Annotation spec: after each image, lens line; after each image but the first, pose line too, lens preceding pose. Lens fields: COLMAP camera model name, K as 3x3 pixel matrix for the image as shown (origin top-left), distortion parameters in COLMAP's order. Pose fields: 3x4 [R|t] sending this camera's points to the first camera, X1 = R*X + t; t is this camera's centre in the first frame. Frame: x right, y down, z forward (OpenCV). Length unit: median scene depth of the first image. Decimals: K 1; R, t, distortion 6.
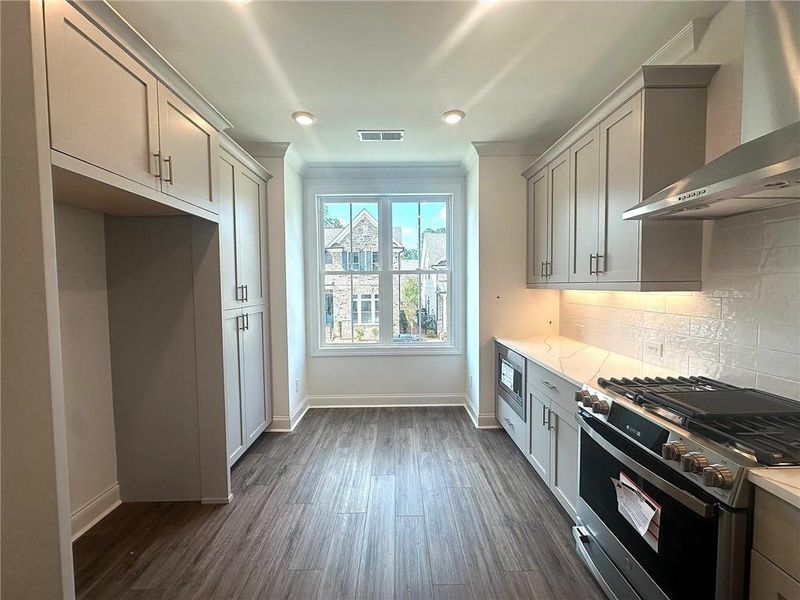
lens RADIAL K [[320.2, 0, 401.2], [0, 320.2, 299.4], [0, 0, 1]] dist [-0.007521, 0.002261]
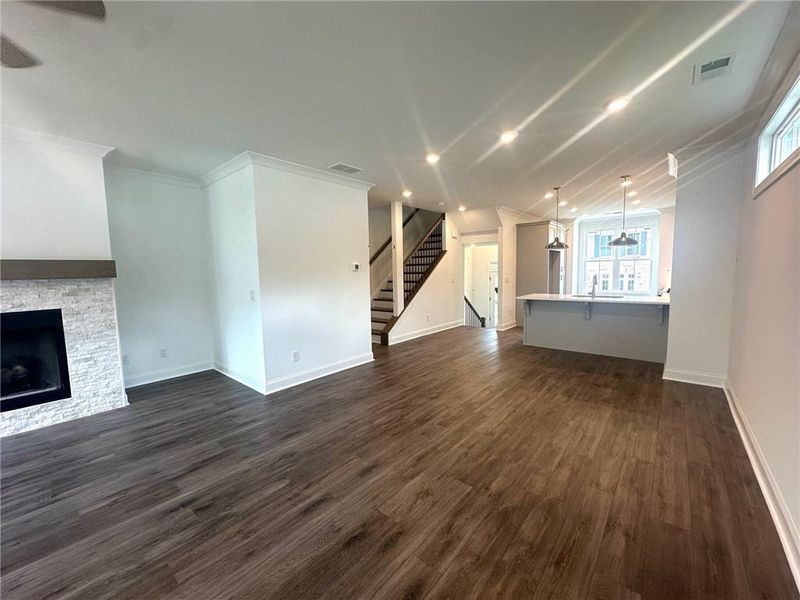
lens RADIAL K [[320.2, 0, 399.8], [0, 320.2, 298.1], [0, 0, 1]] dist [-0.007521, 0.002261]
pose [[0.750896, 0.048259, -0.658655, 0.449945], [-0.013765, 0.998254, 0.057448, 0.113472], [0.660277, -0.034071, 0.750249, -2.611989]]
